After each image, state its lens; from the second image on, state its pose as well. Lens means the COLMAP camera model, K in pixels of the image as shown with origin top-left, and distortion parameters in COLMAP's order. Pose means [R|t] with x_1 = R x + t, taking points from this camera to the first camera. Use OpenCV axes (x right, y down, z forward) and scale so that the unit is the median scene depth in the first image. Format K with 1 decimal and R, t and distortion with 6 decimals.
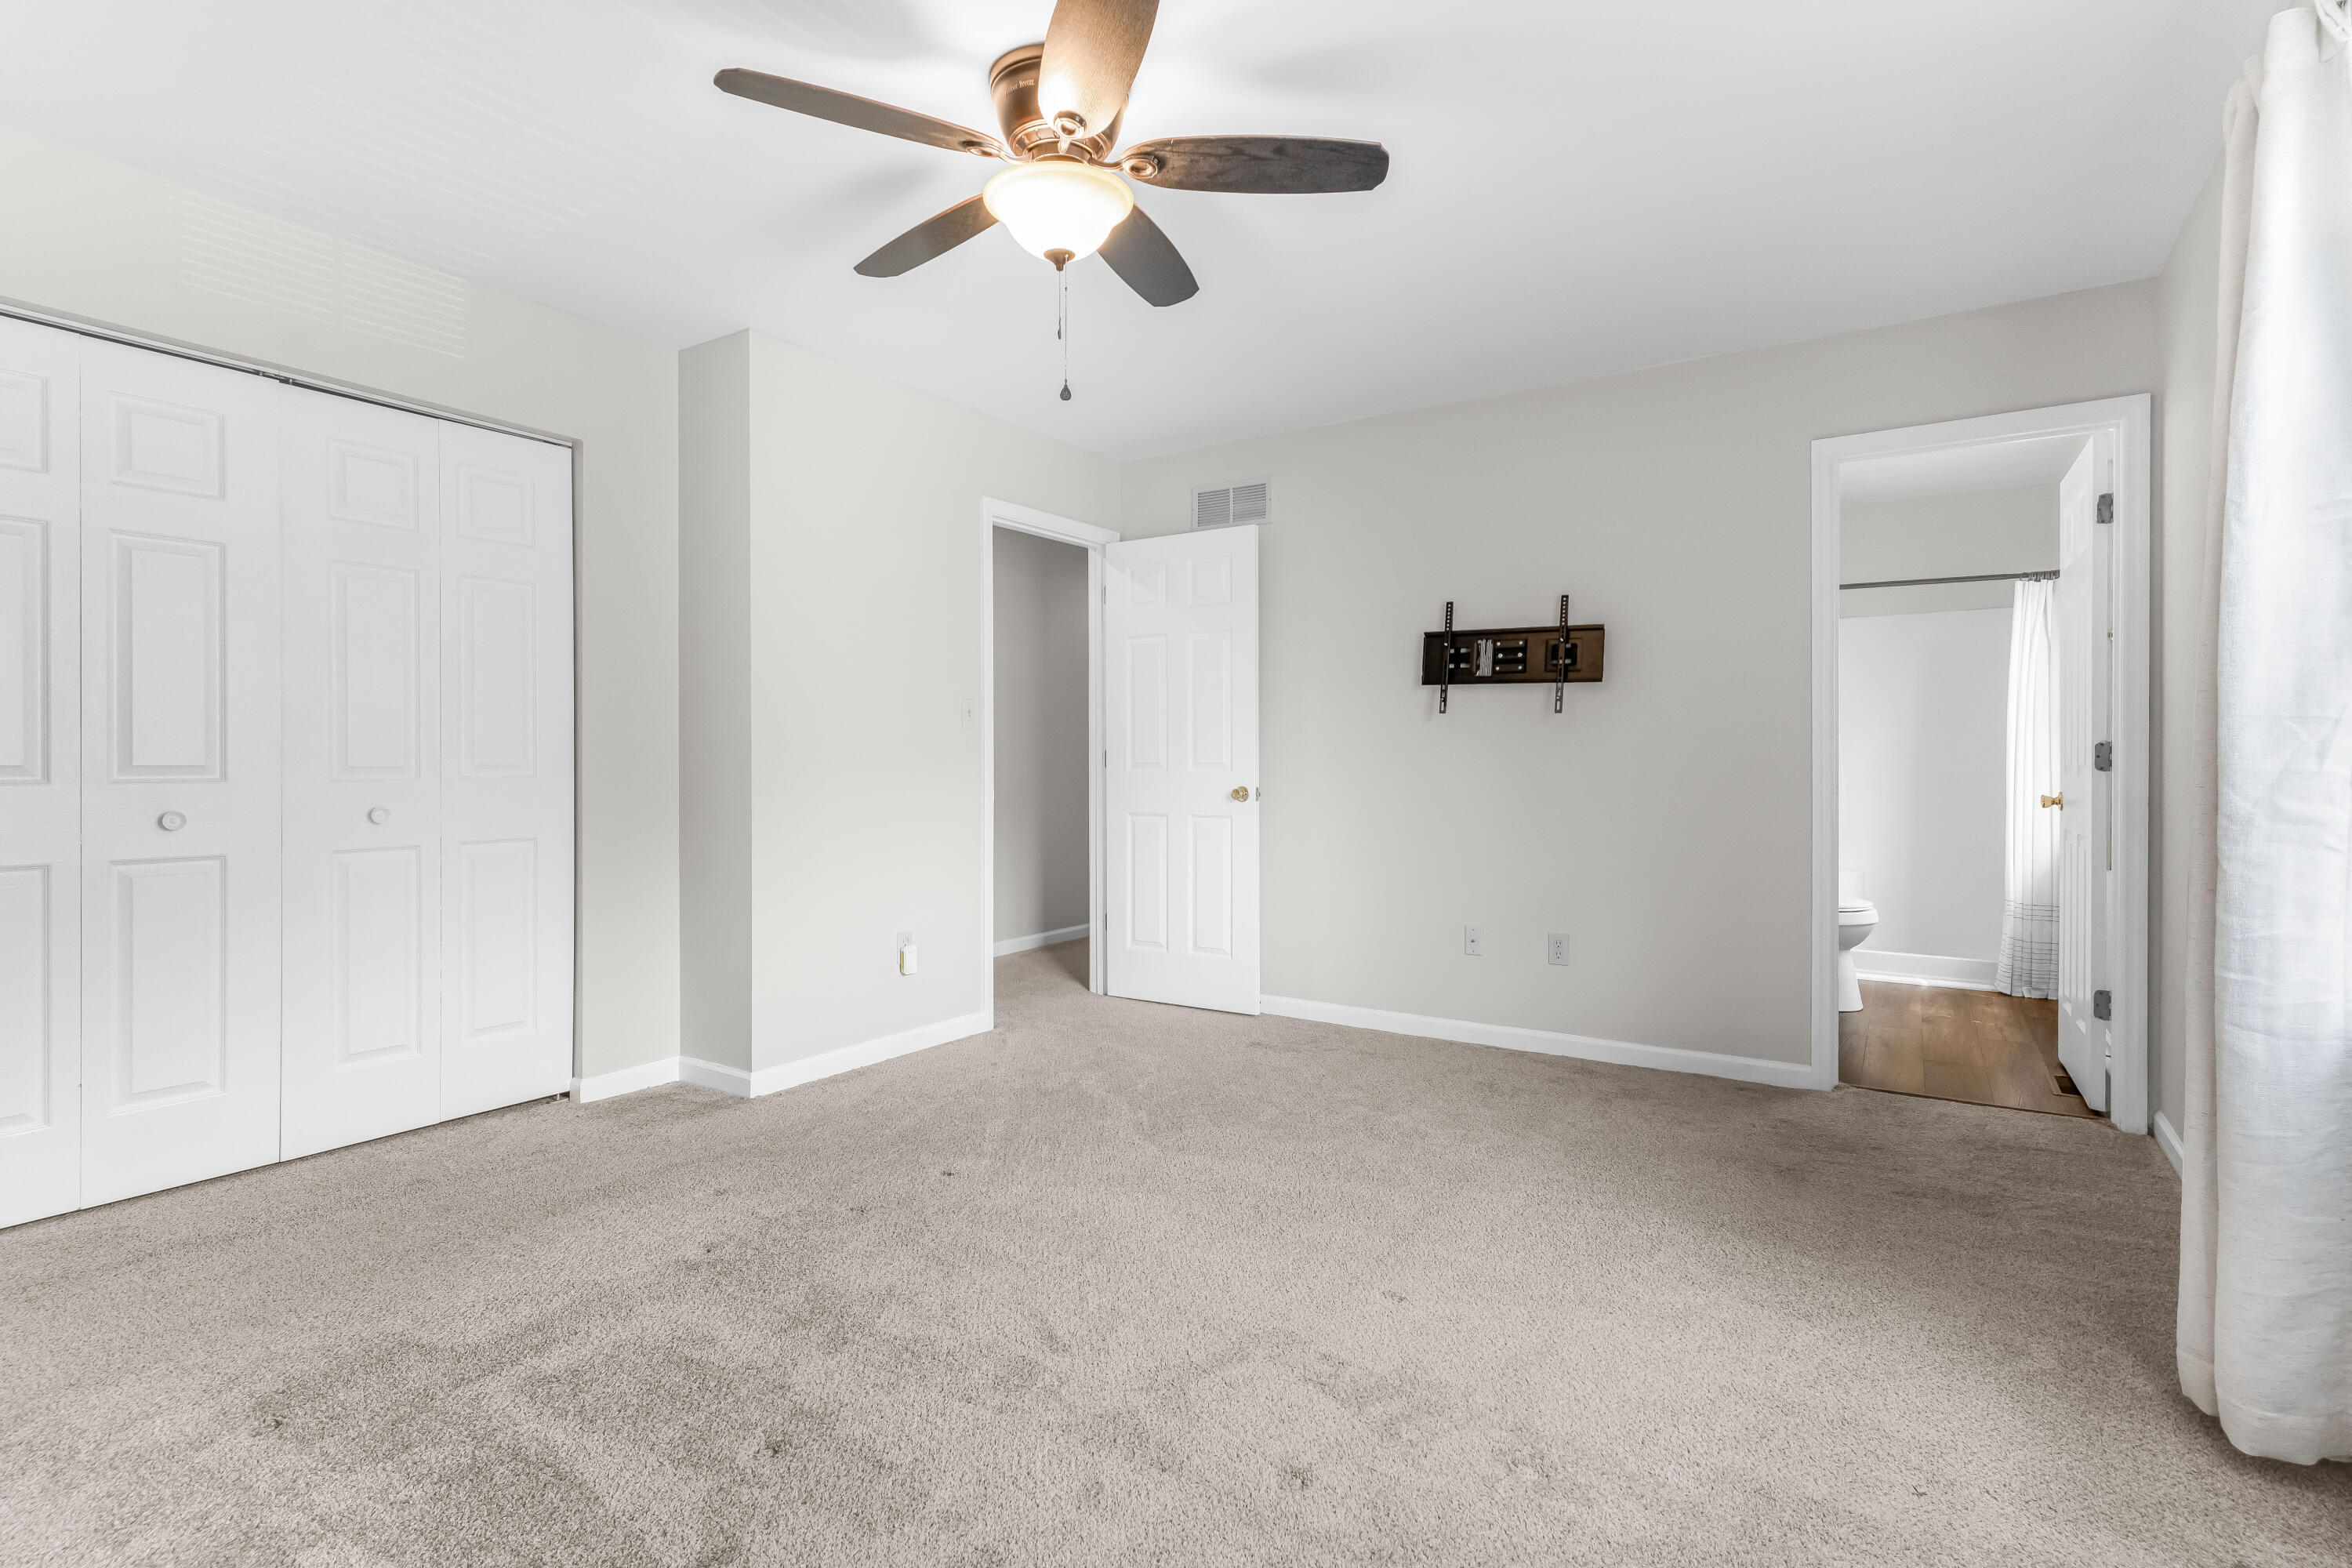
lens RADIAL K [[1130.2, 0, 1181.2], [0, 1130.2, 770.2], [0, 0, 1]] dist [0.002838, 0.000013]
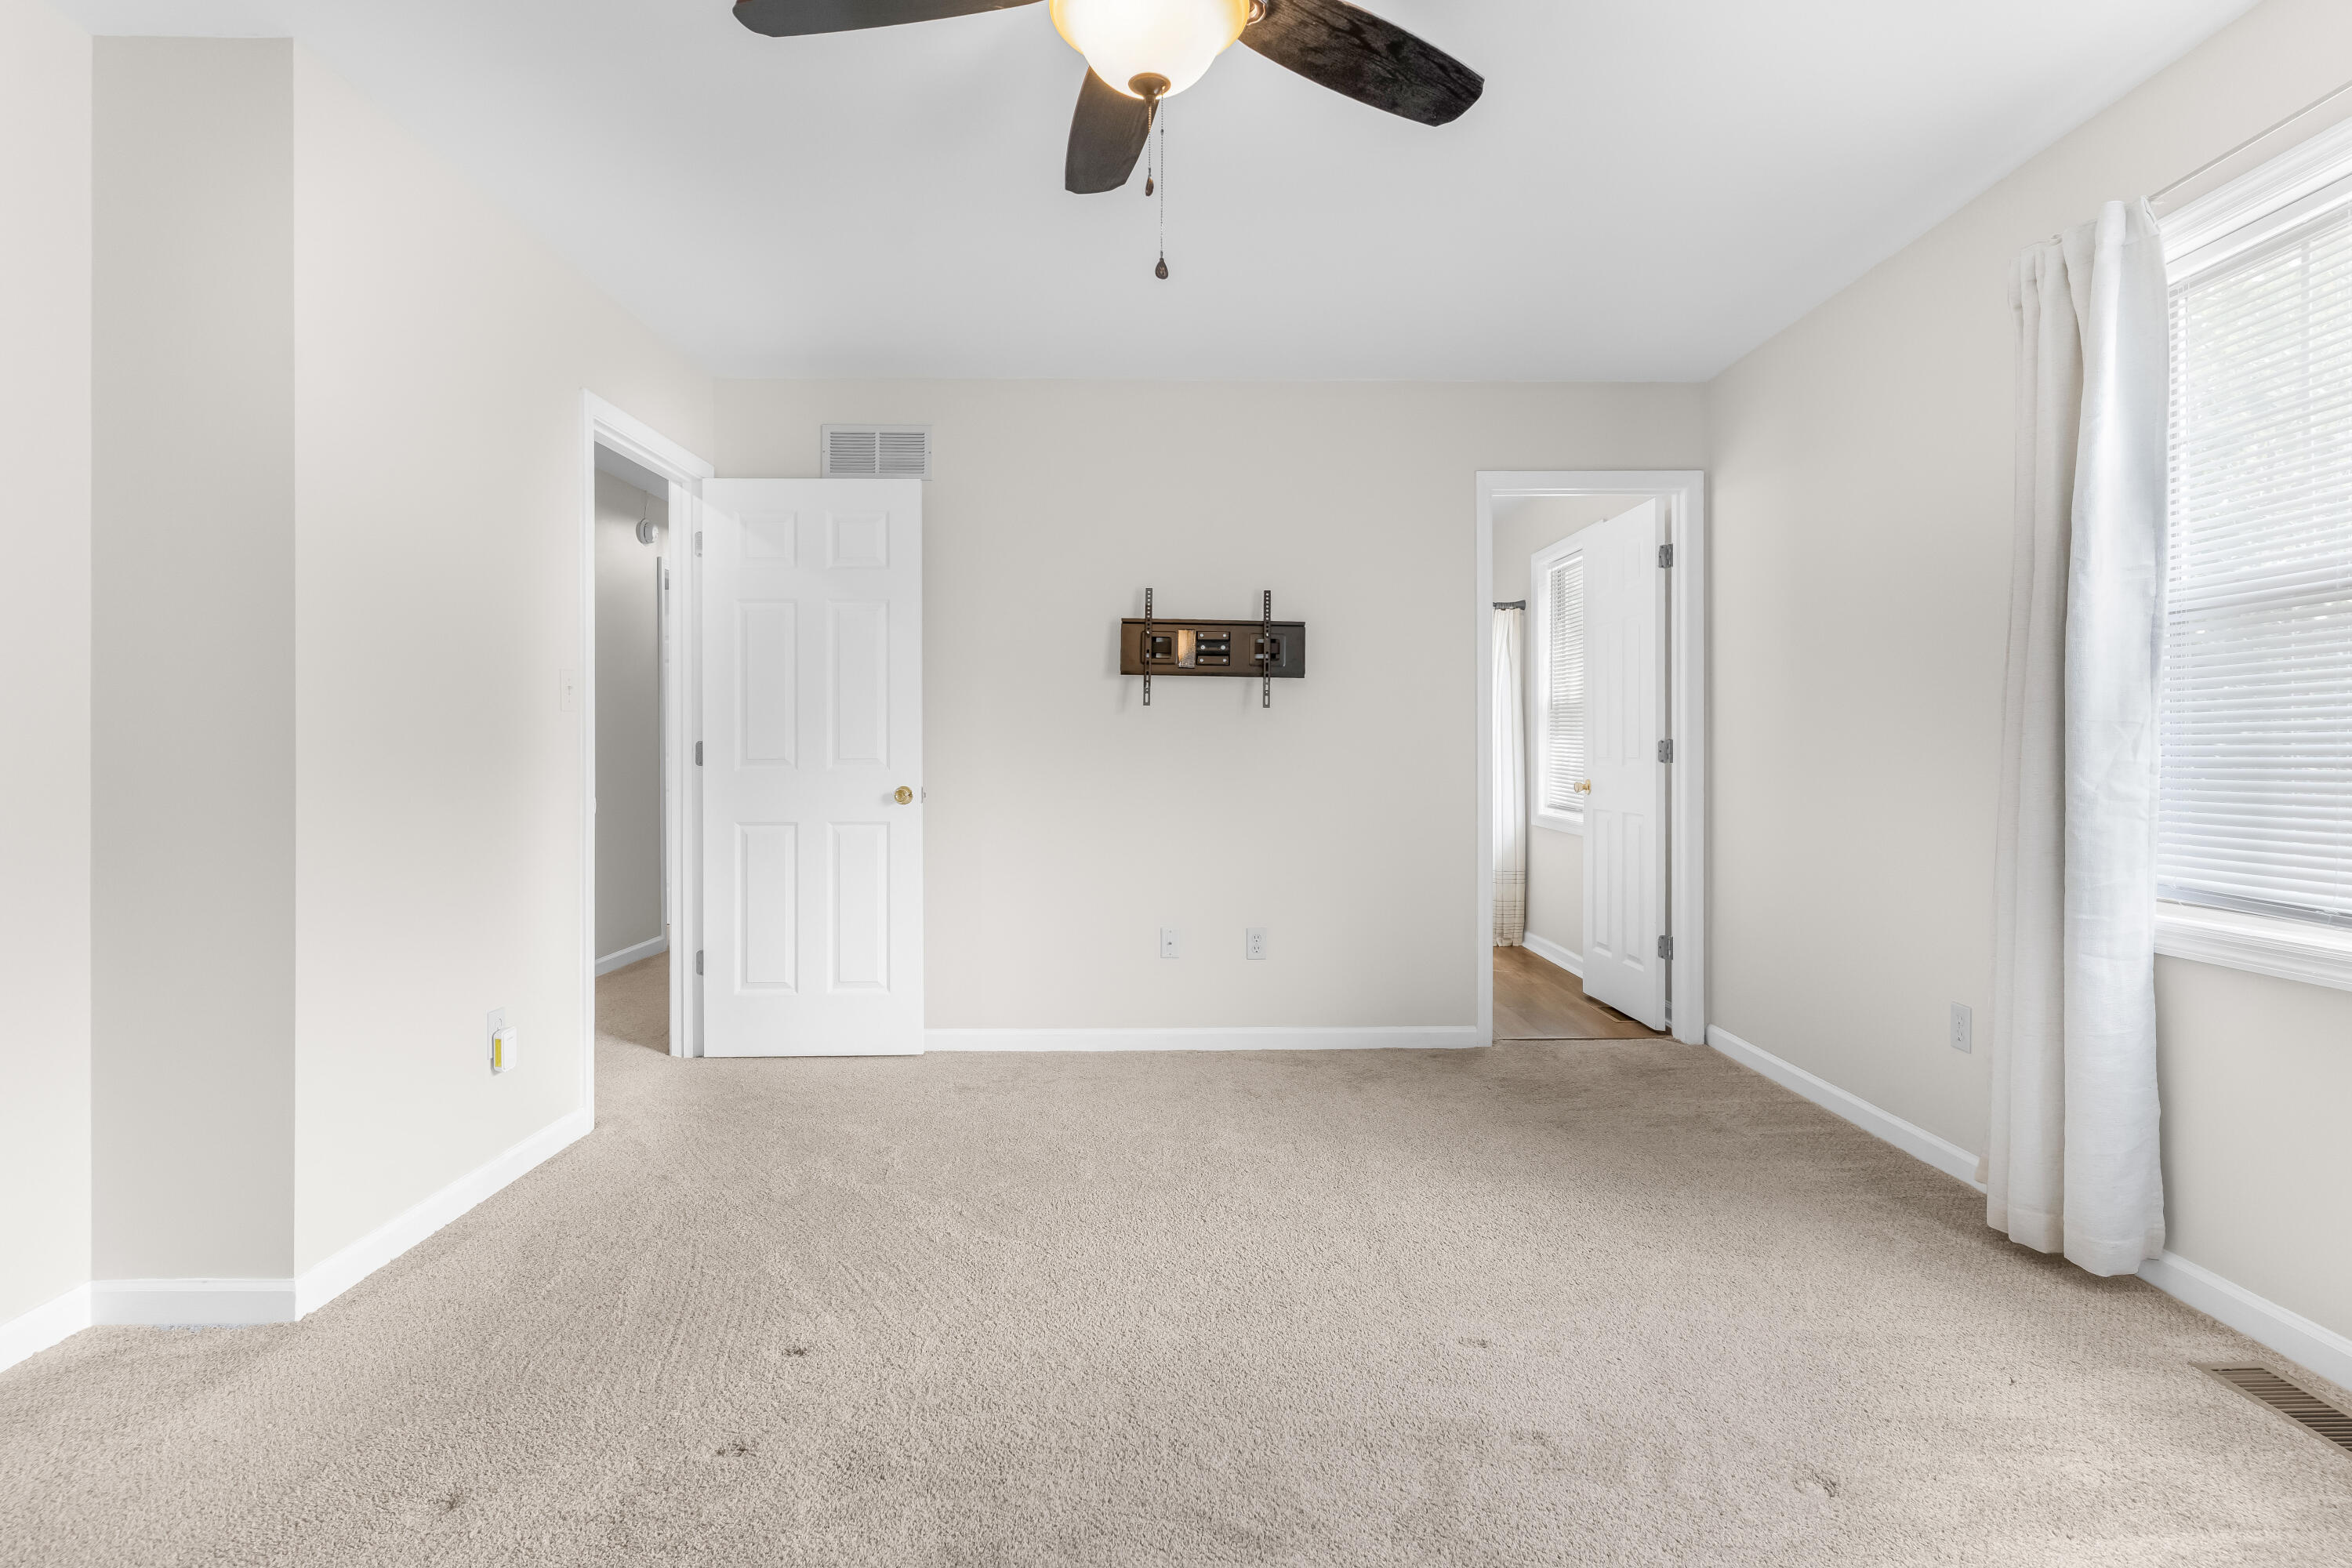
lens RADIAL K [[1135.8, 0, 1179.0], [0, 1135.8, 754.6], [0, 0, 1]] dist [0.002006, 0.001087]
pose [[0.826436, -0.001120, 0.563029, -0.295251], [0.006235, 0.999955, -0.007164, -0.002052], [-0.562996, 0.009431, 0.826406, 0.209903]]
